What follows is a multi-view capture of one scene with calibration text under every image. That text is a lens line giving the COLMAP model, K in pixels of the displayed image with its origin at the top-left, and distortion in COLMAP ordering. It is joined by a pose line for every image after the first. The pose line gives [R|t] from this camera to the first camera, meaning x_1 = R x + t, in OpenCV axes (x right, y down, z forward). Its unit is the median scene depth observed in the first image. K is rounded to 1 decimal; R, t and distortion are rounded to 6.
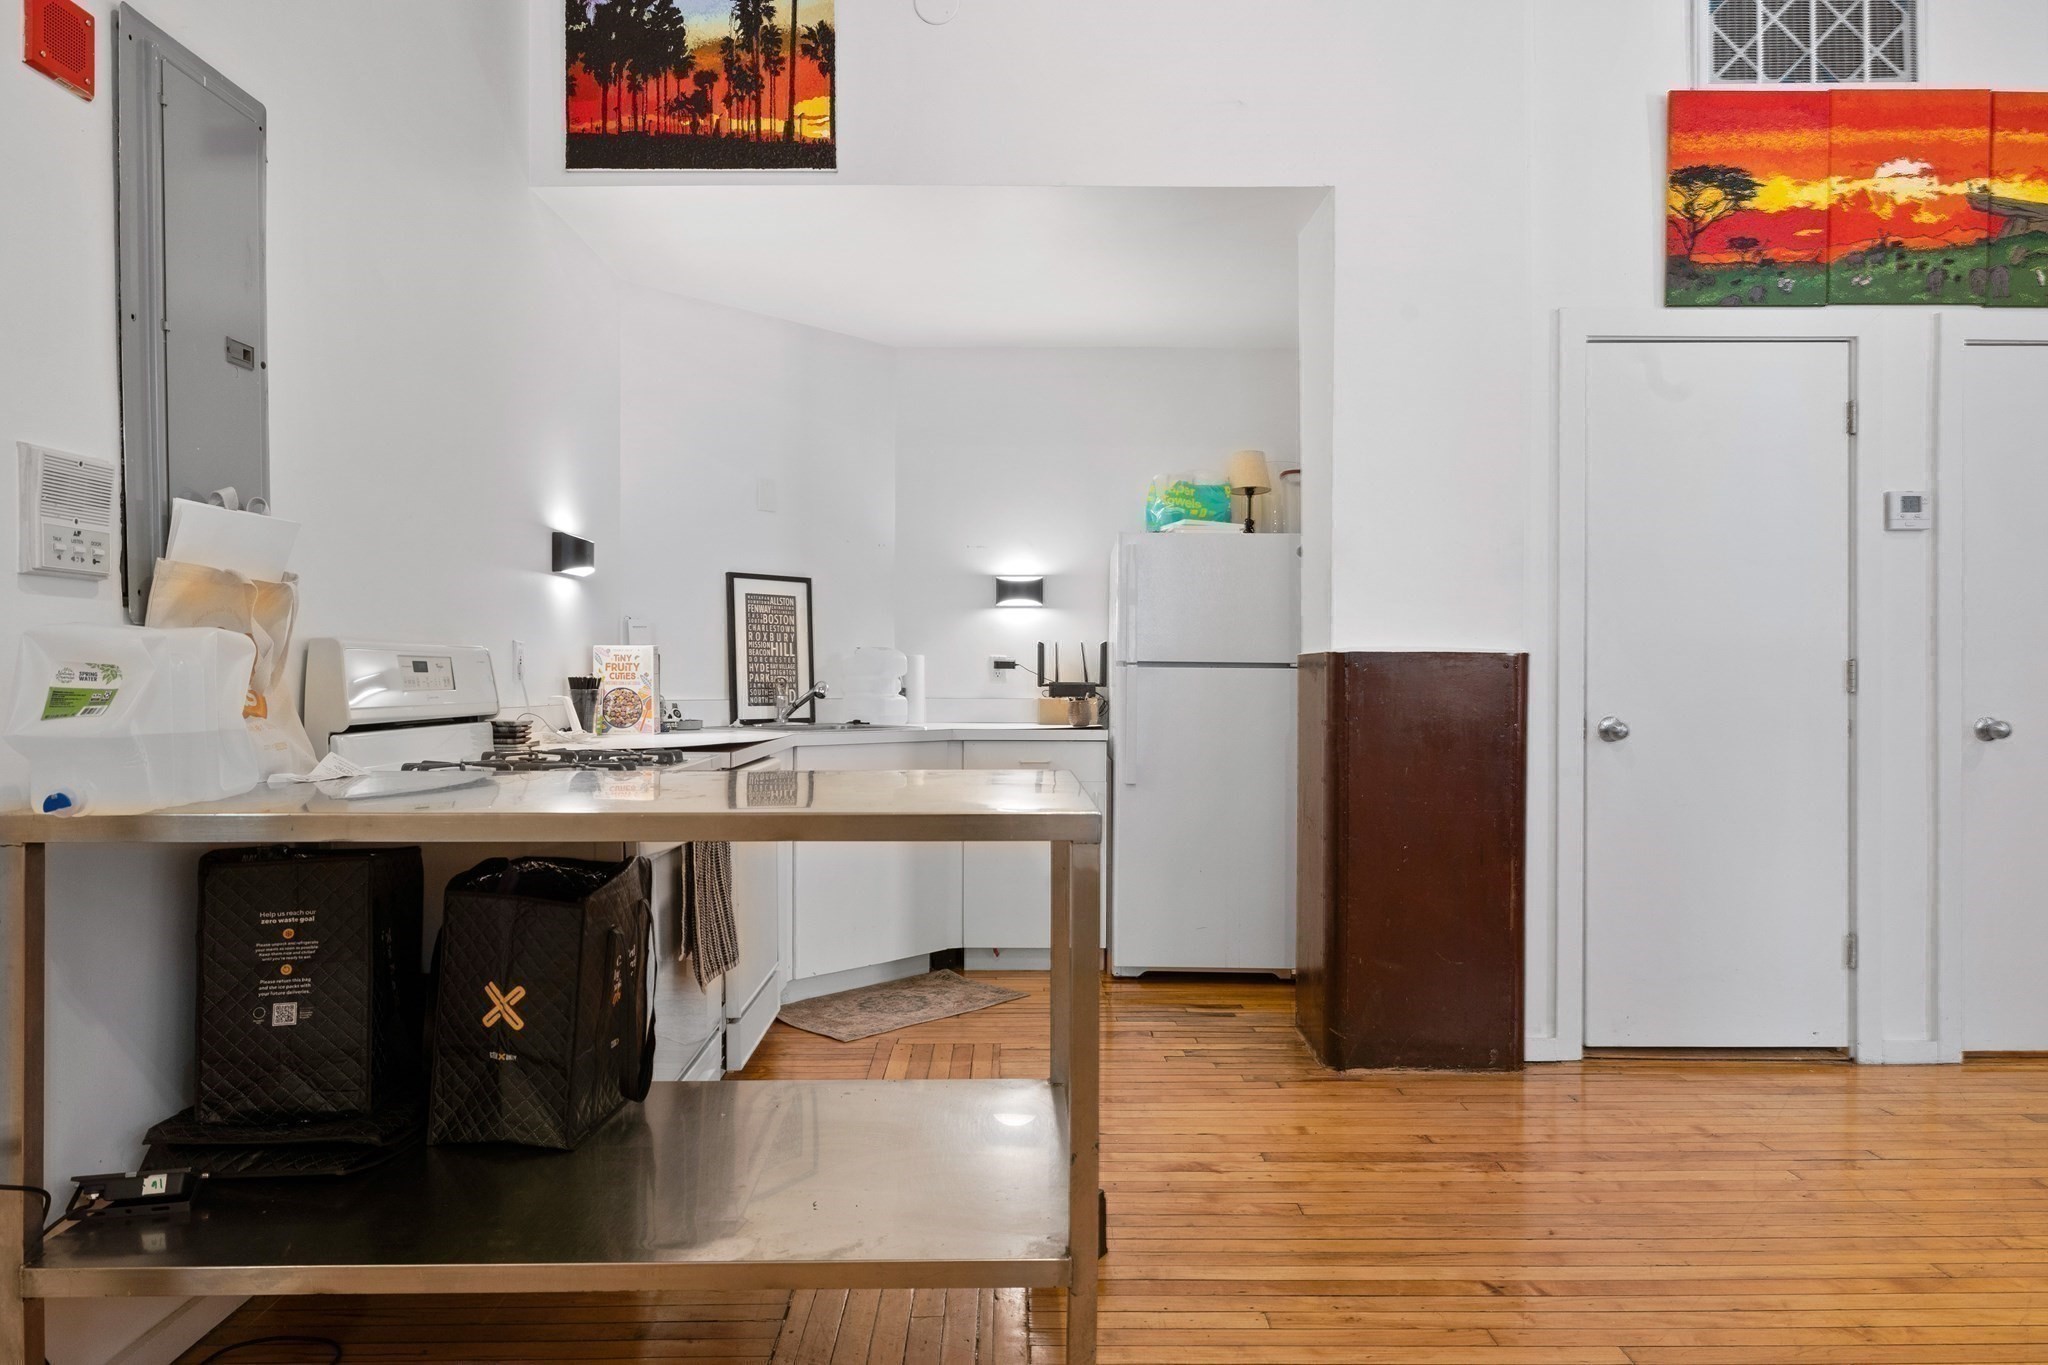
lens RADIAL K [[1284.6, 0, 1018.4], [0, 1284.6, 686.0], [0, 0, 1]] dist [-0.001871, -0.002832]
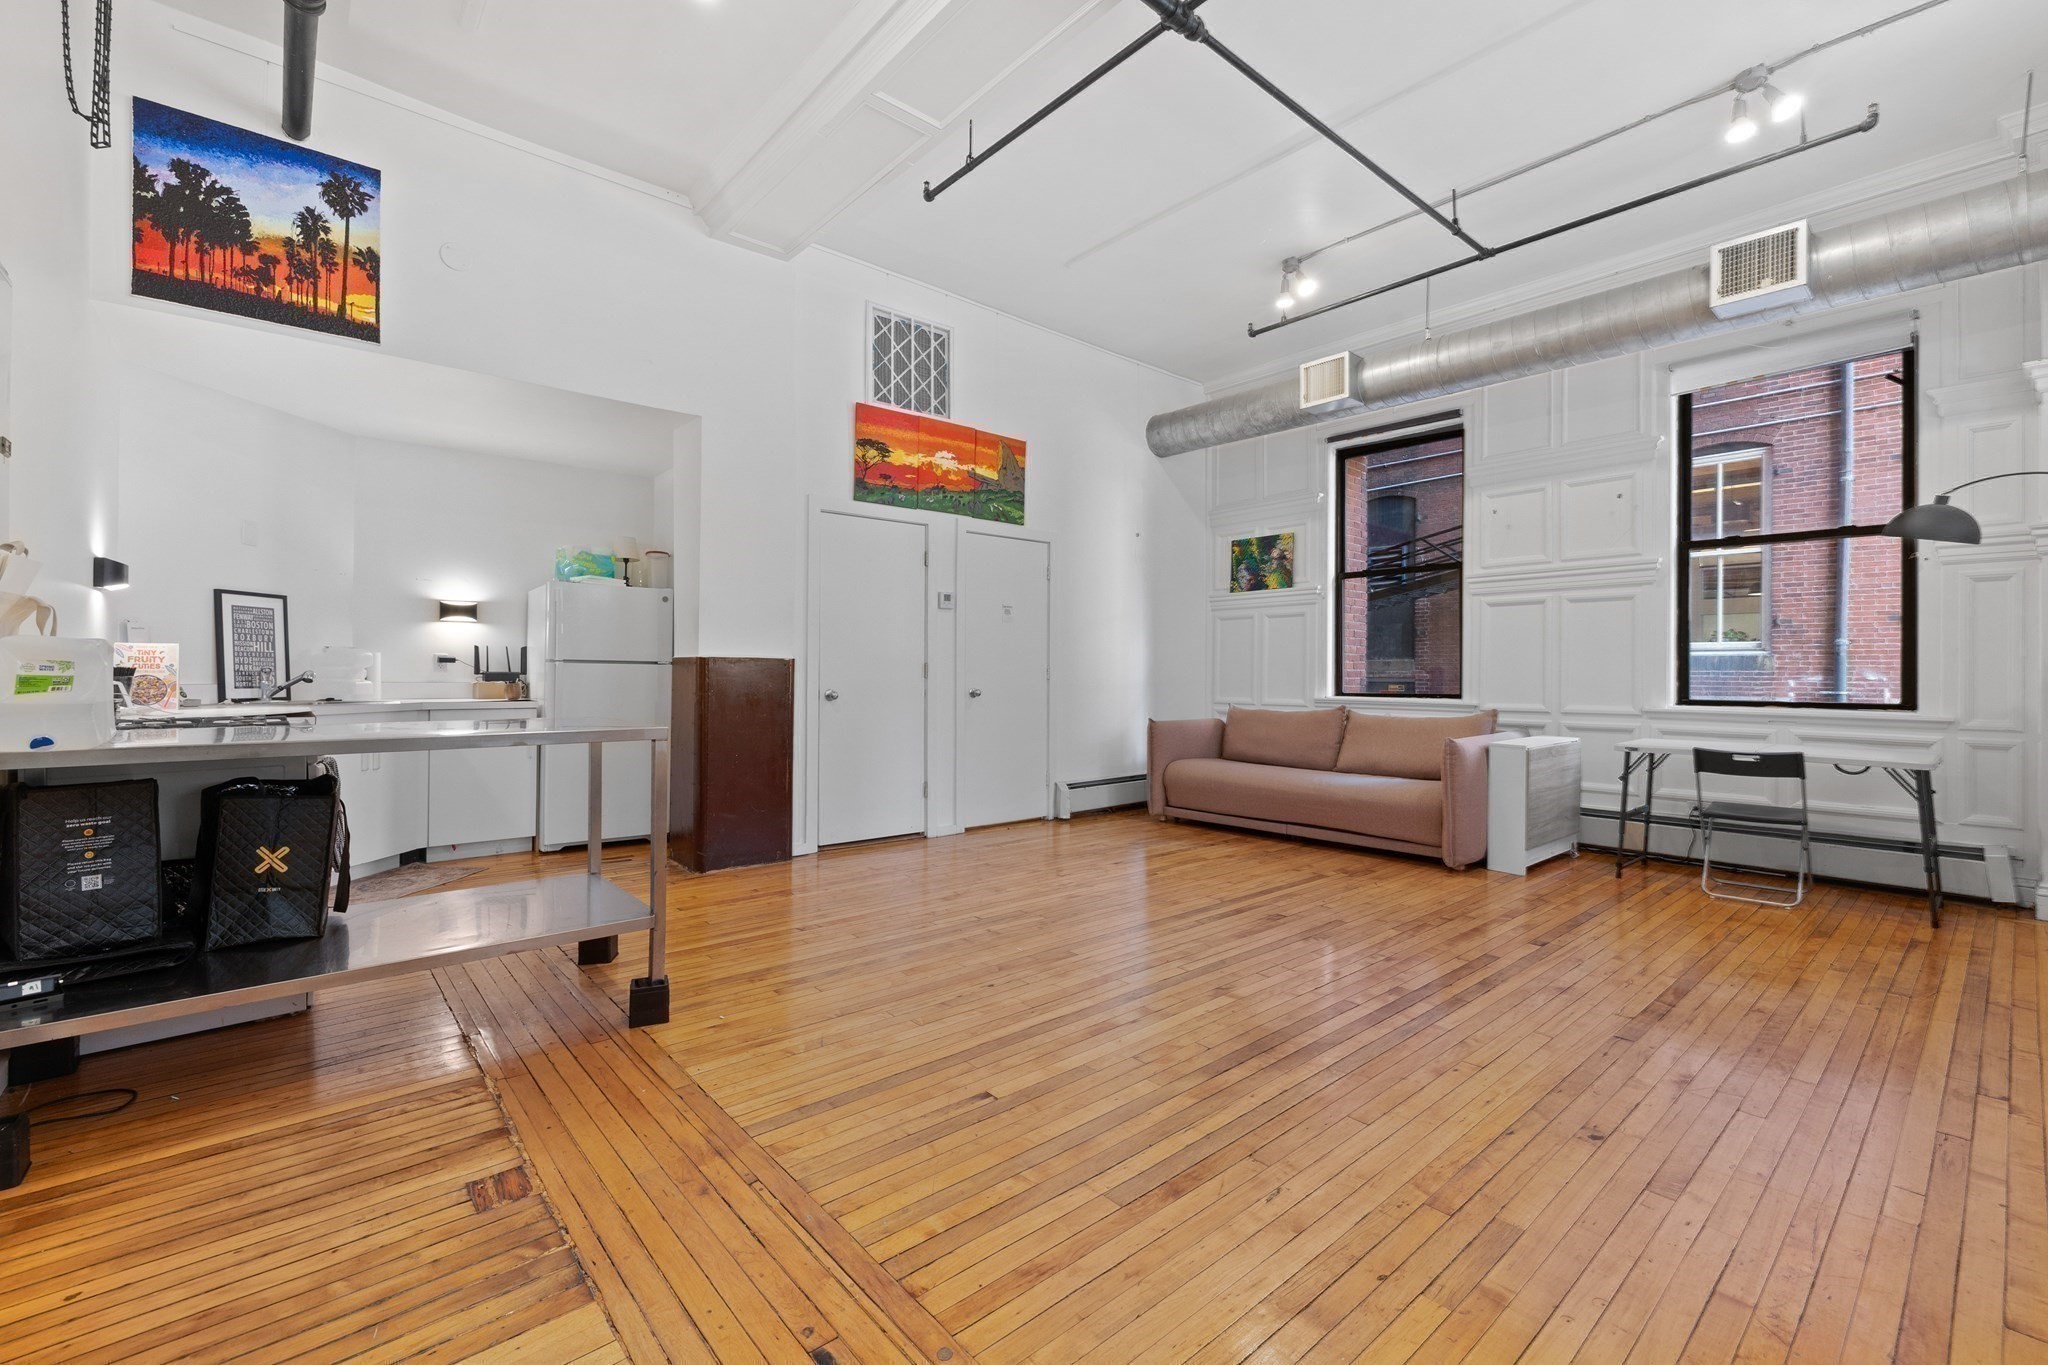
lens RADIAL K [[871.6, 0, 1046.0], [0, 871.6, 668.7], [0, 0, 1]] dist [0.002631, -0.000054]
pose [[0.751278, 0.005772, 0.659961, -0.225604], [-0.001452, 0.999974, -0.007093, -0.000249], [-0.659984, 0.004371, 0.751267, -0.324569]]
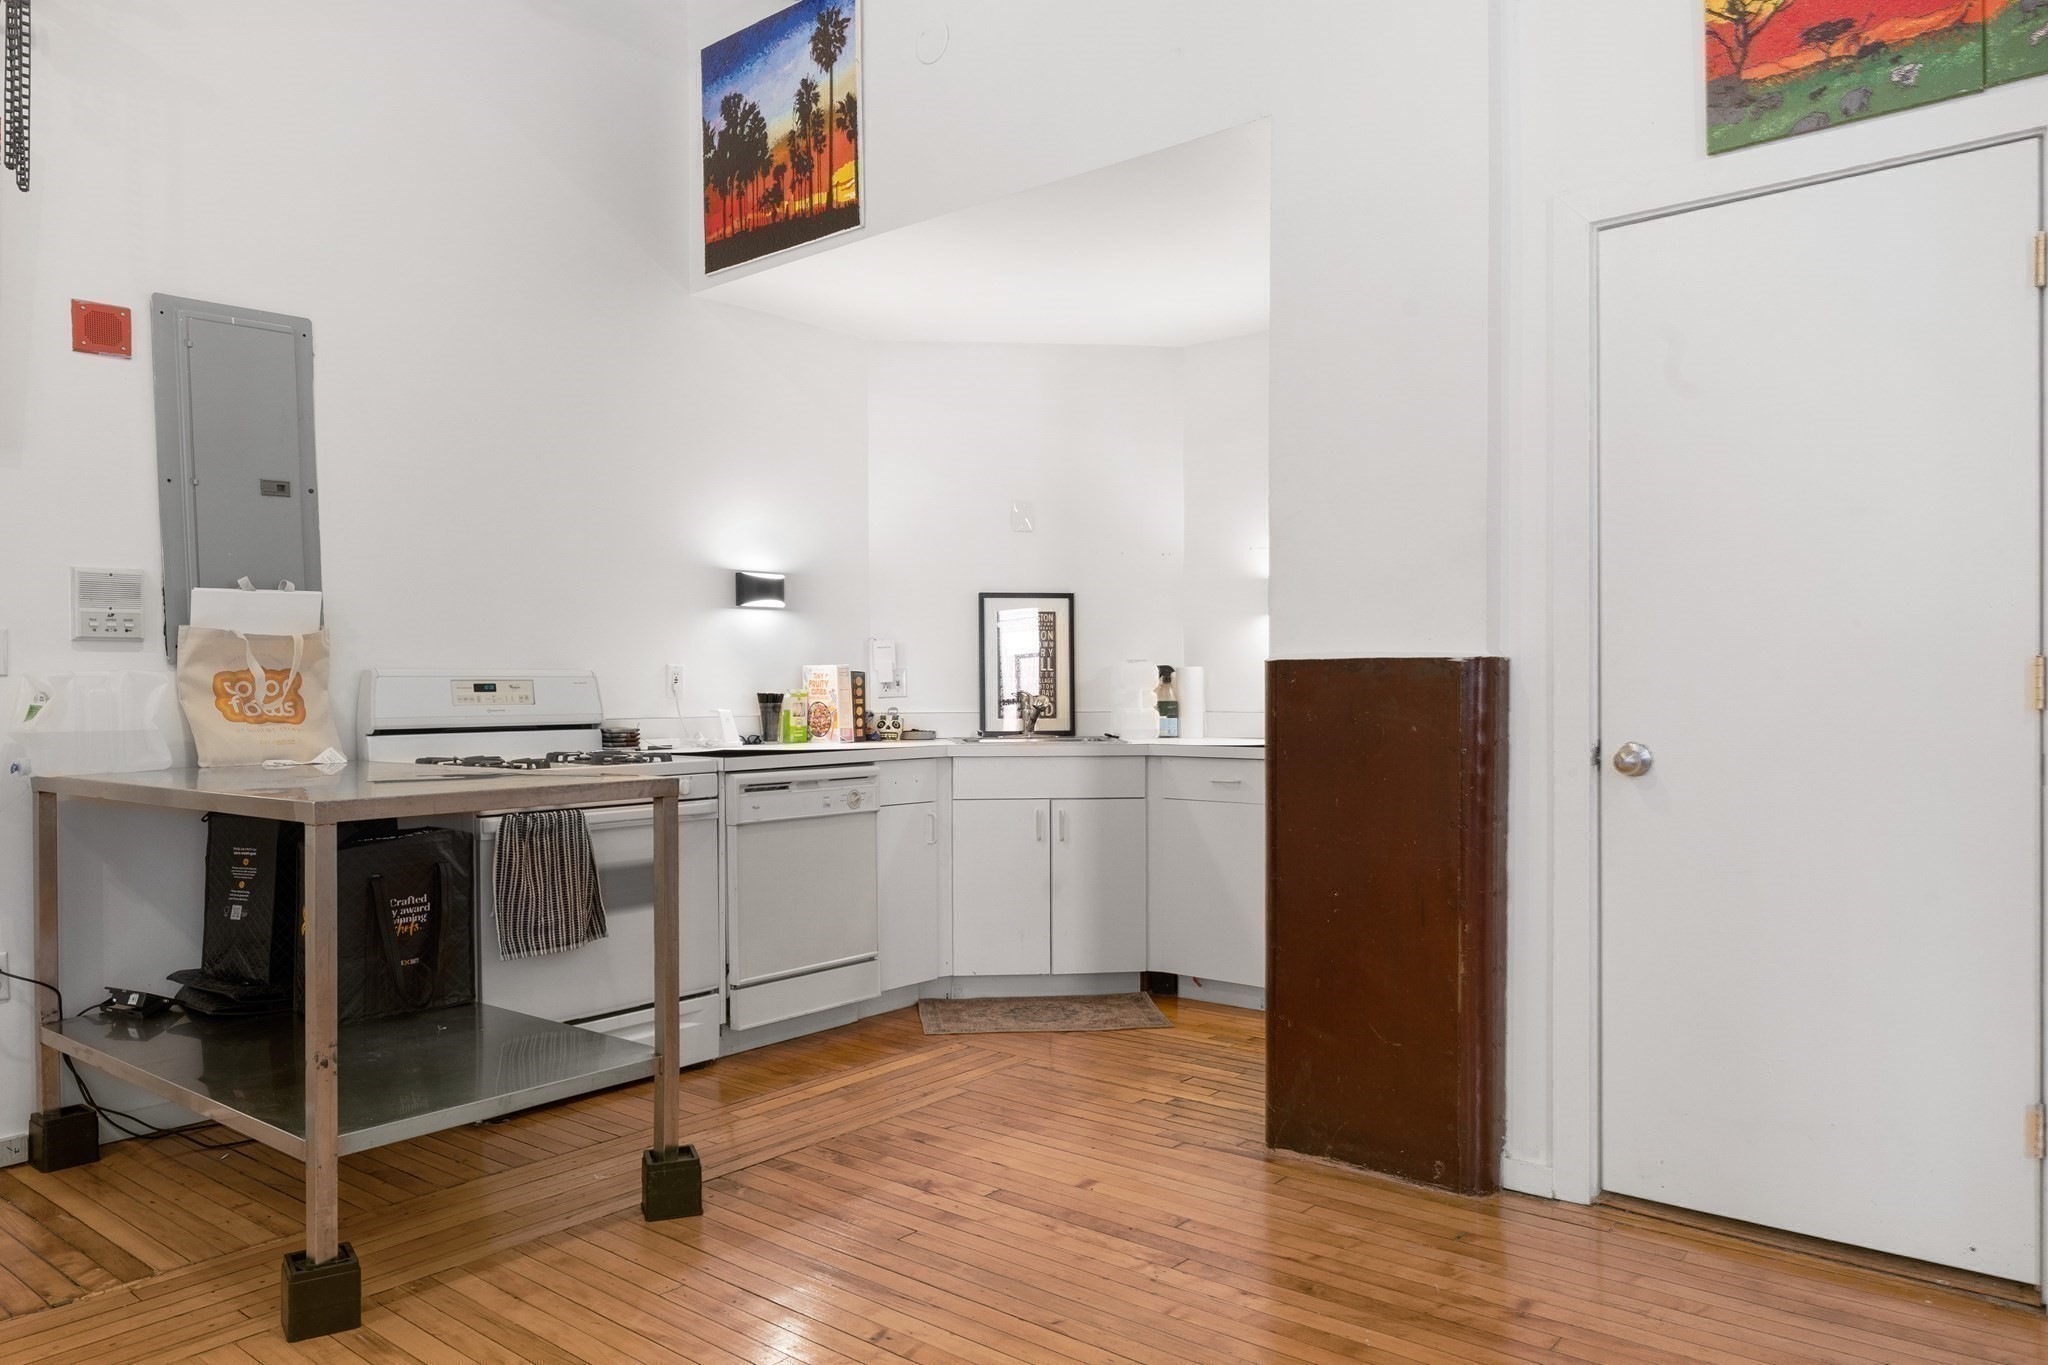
lens RADIAL K [[1402.3, 0, 1048.5], [0, 1402.3, 708.5], [0, 0, 1]] dist [-0.002211, 0.000083]
pose [[0.765909, 0.002866, -0.642942, 0.723342], [0.003046, 0.999963, 0.008086, -0.002554], [0.642941, -0.008152, 0.765872, 0.184624]]
